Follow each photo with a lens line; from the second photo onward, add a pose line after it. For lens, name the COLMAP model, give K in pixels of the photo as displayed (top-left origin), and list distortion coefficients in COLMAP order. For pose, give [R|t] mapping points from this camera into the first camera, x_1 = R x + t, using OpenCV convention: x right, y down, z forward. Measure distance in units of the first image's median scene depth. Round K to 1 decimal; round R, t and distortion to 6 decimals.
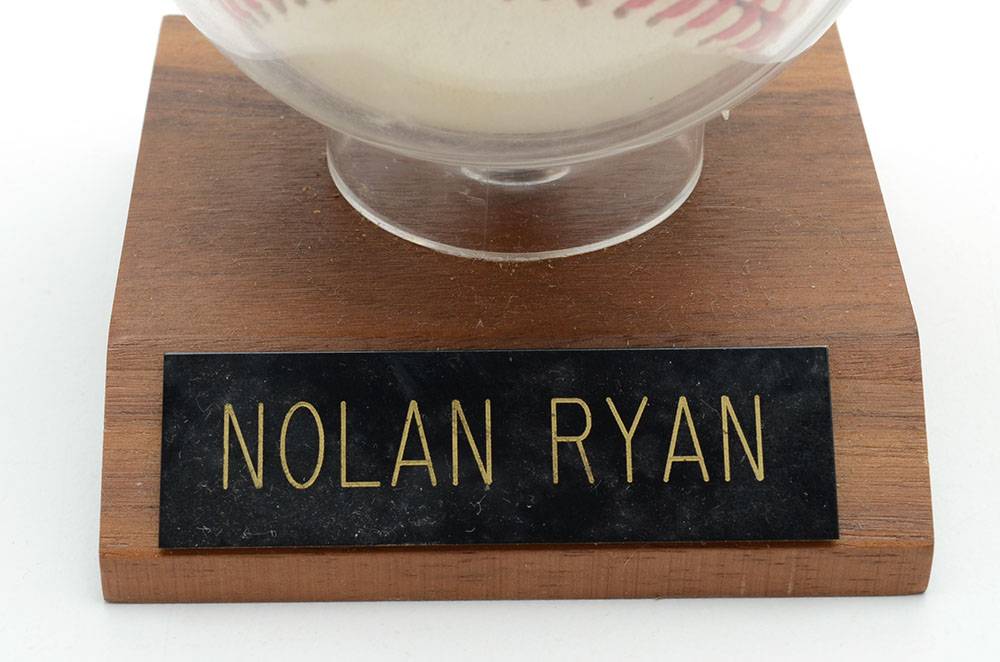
lens RADIAL K [[2200.8, 0, 500.0], [0, 2200.8, 331.0], [0, 0, 1]] dist [0.075343, -0.067235]
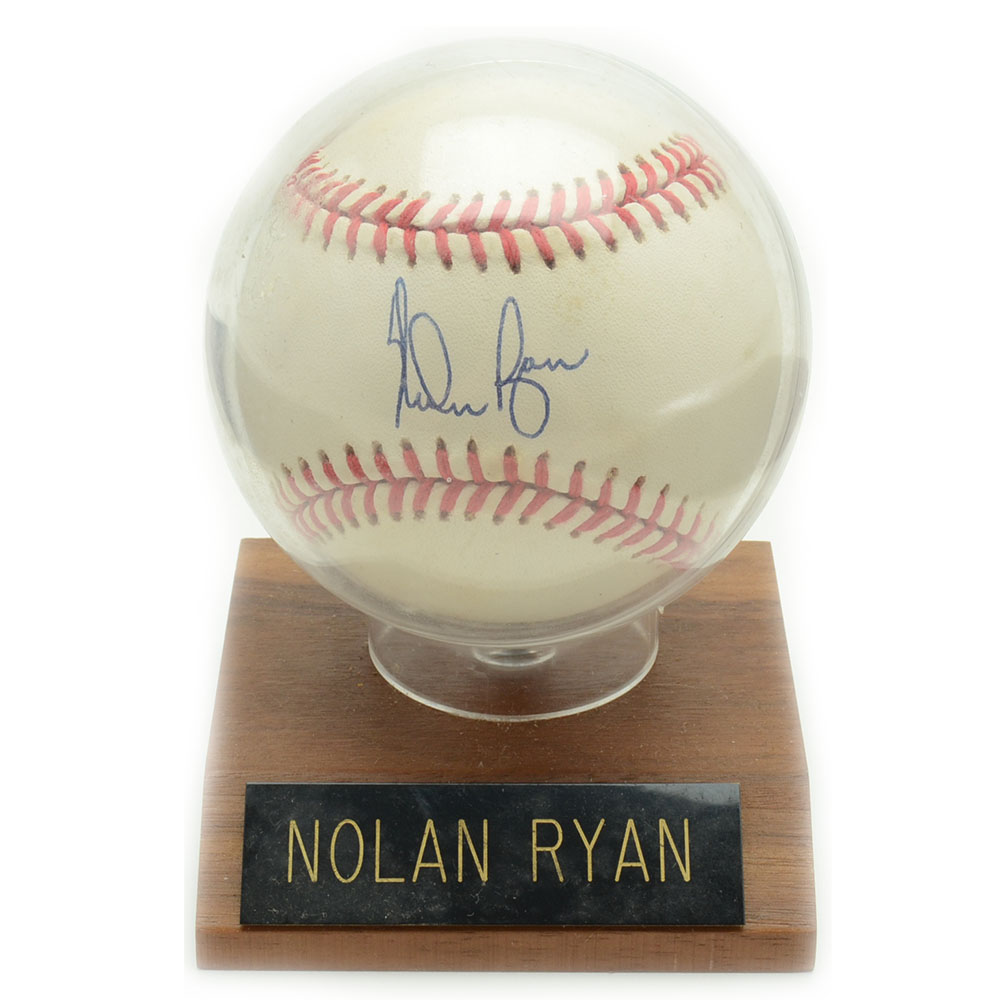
lens RADIAL K [[2492.5, 0, 500.0], [0, 2492.5, 500.0], [0, 0, 1]] dist [-0.047384, -0.123469]
pose [[0.999729, 0.008708, -0.021590, 0.034573], [-0.012146, 0.986280, -0.164633, 0.089199], [0.019860, 0.164851, 0.986119, -0.532183]]
